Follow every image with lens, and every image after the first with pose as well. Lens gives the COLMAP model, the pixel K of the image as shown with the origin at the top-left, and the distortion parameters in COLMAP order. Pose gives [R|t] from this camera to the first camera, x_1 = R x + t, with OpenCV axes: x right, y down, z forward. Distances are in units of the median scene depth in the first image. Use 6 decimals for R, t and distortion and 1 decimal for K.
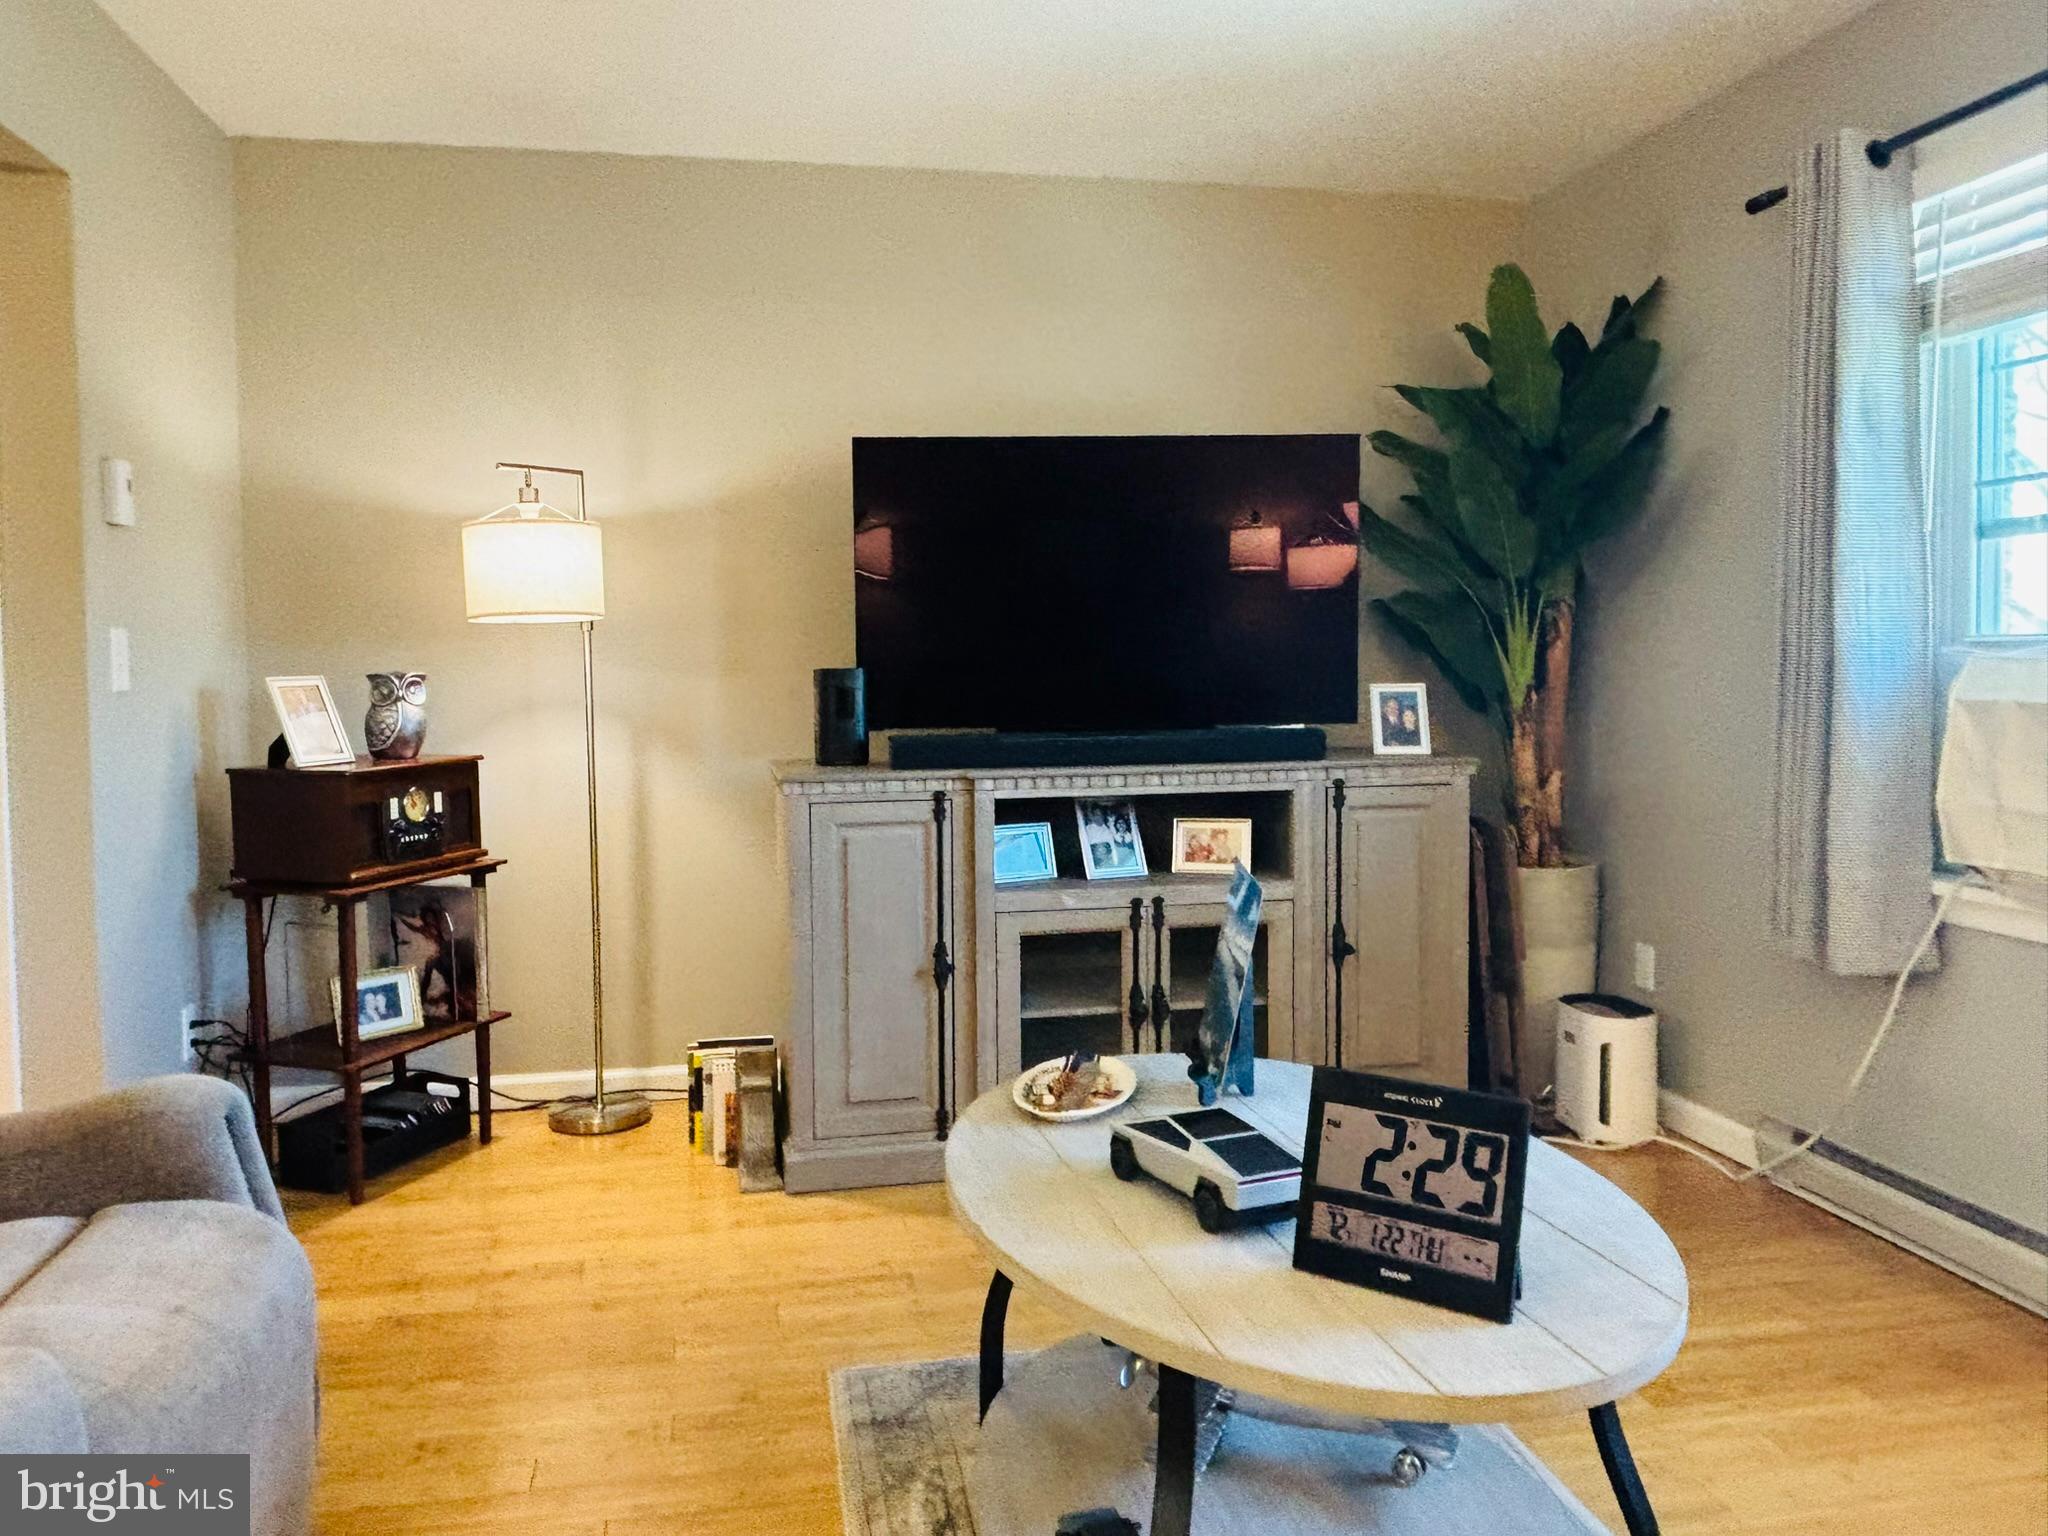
lens RADIAL K [[1538.7, 0, 1011.9], [0, 1538.7, 754.6], [0, 0, 1]] dist [0.063006, -0.103649]
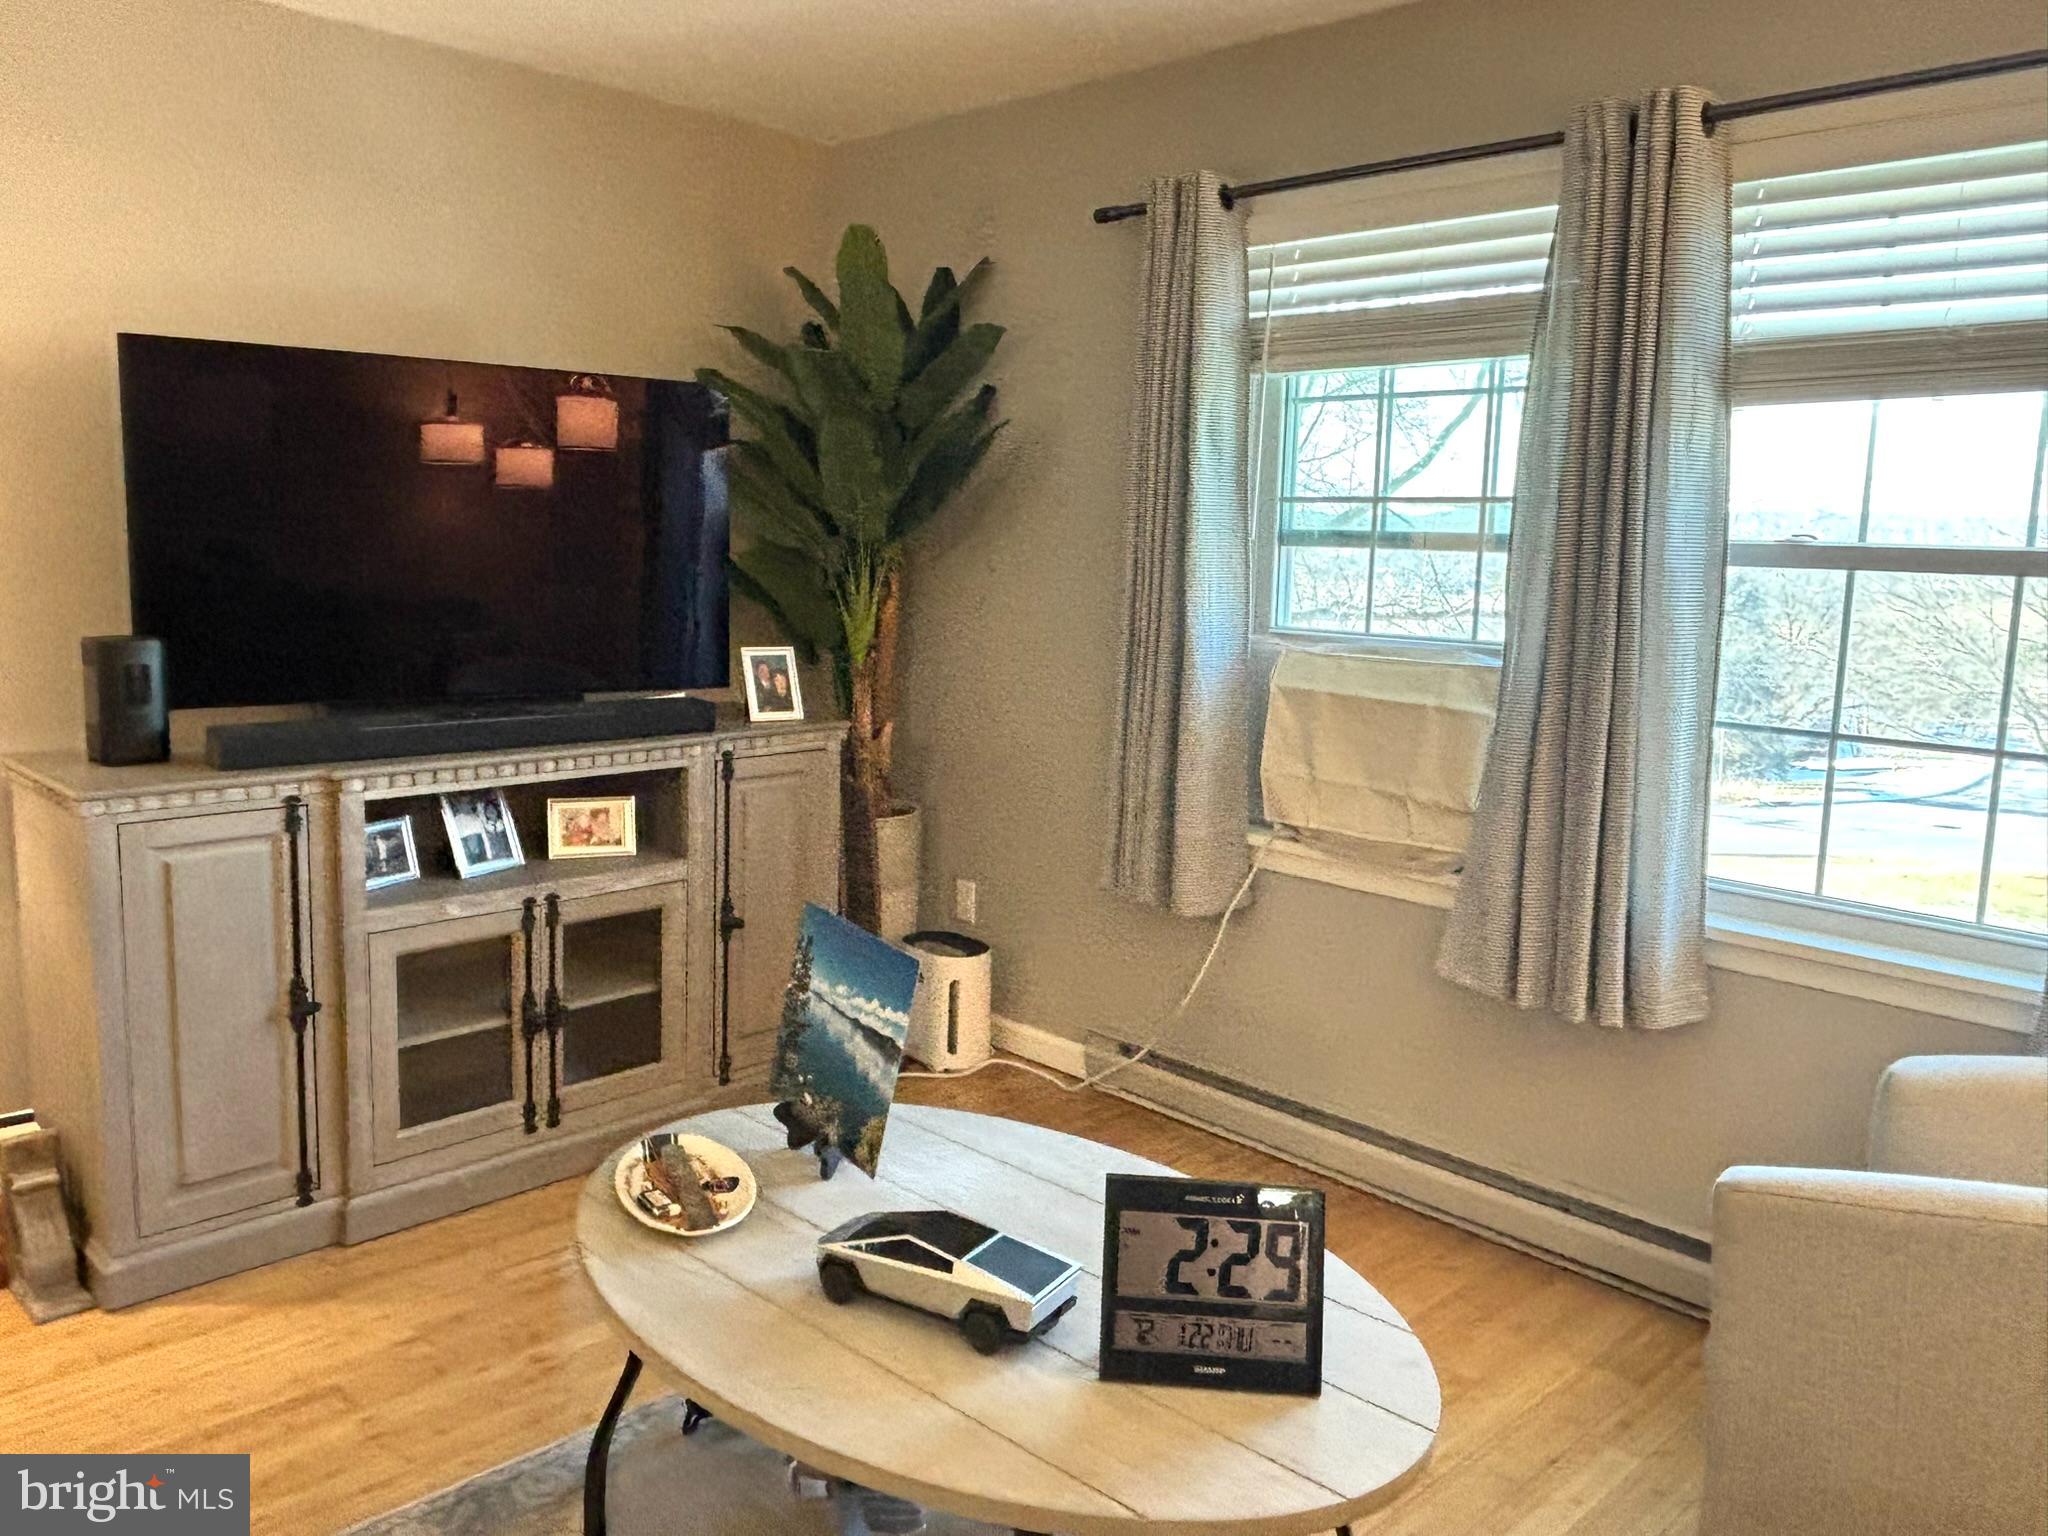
lens RADIAL K [[1538.7, 0, 1011.9], [0, 1538.7, 754.6], [0, 0, 1]] dist [0.063006, -0.103649]
pose [[0.830571, -0.047404, 0.554892, -0.182064], [-0.004695, 0.995739, 0.092092, -0.074288], [-0.556894, -0.079094, 0.826809, 0.104873]]
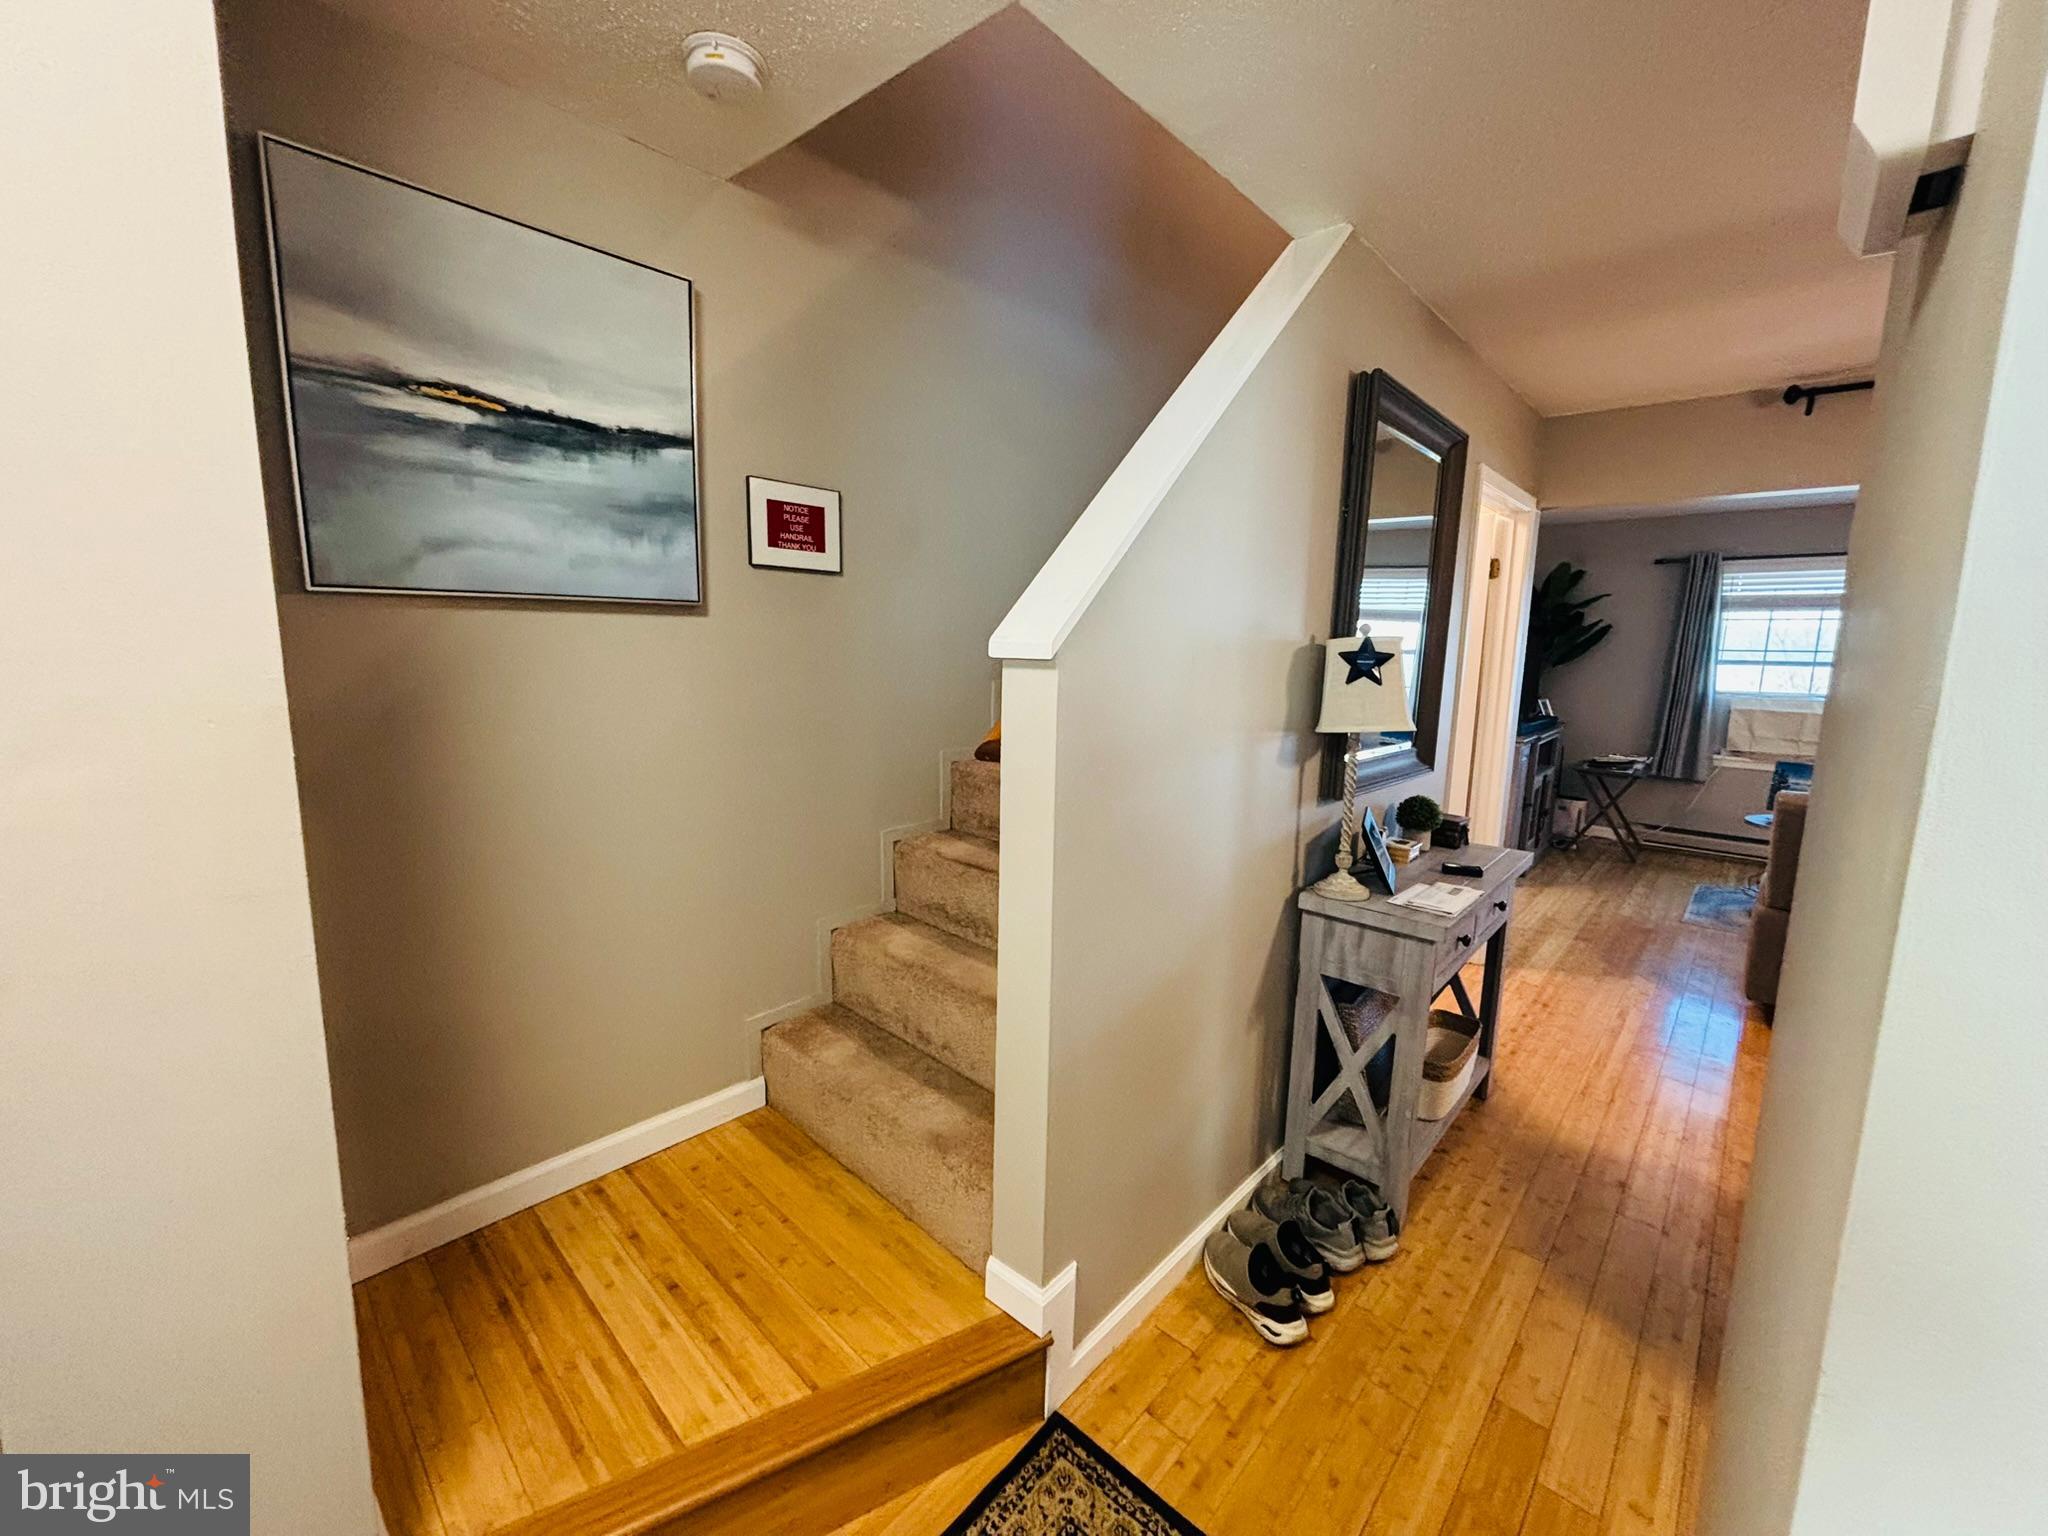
lens RADIAL K [[822.9, 0, 1029.6], [0, 822.9, 765.0], [0, 0, 1]] dist [-0.000485, 0.000000]
pose [[0.798971, -0.066146, 0.597721, -1.656926], [0.009433, 0.995189, 0.097523, -0.090467], [-0.601295, -0.072280, 0.795751, 0.334571]]
